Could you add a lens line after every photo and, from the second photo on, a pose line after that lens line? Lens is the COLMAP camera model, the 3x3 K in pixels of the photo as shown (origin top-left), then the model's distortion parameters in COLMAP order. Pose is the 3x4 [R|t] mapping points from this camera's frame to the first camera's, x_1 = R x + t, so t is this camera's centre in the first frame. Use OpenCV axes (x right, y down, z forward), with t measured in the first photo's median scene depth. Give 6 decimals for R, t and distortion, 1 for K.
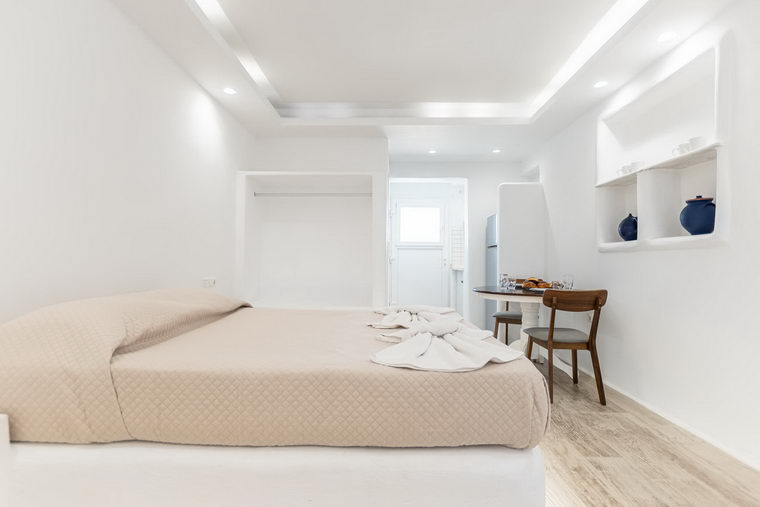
lens RADIAL K [[385.3, 0, 378.8], [0, 385.3, 254.5], [0, 0, 1]] dist [0.004276, -0.000872]
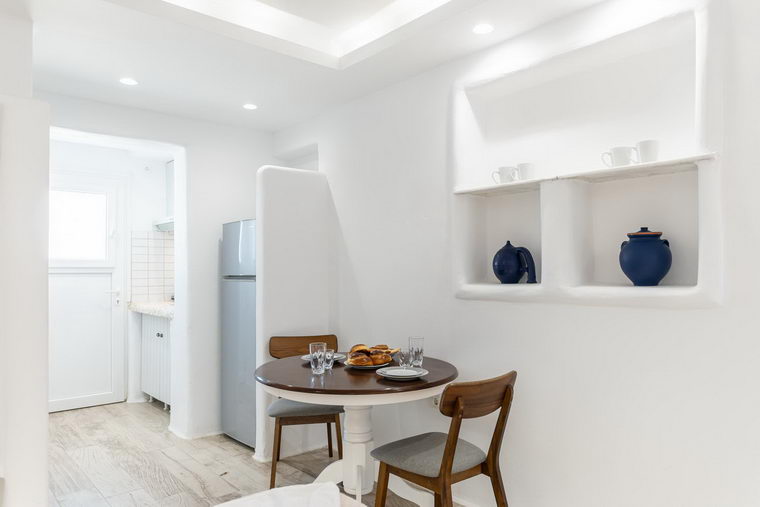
lens RADIAL K [[540.2, 0, 382.8], [0, 540.2, 264.9], [0, 0, 1]] dist [0.003450, -0.003678]
pose [[0.748108, -0.000825, 0.663577, -0.110891], [-0.002823, 0.999986, 0.004426, -0.069333], [-0.663571, -0.005184, 0.748095, 0.458562]]
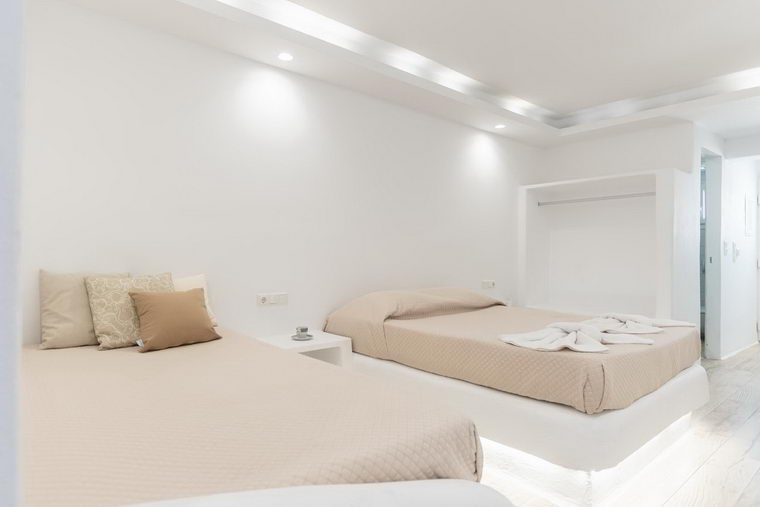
lens RADIAL K [[455.9, 0, 380.4], [0, 455.9, 253.8], [0, 0, 1]] dist [0.006756, -0.005449]
pose [[0.676104, -0.005695, -0.736784, 0.416150], [0.011084, 0.999936, 0.002442, -0.032437], [0.736723, -0.009817, 0.676124, -0.250252]]
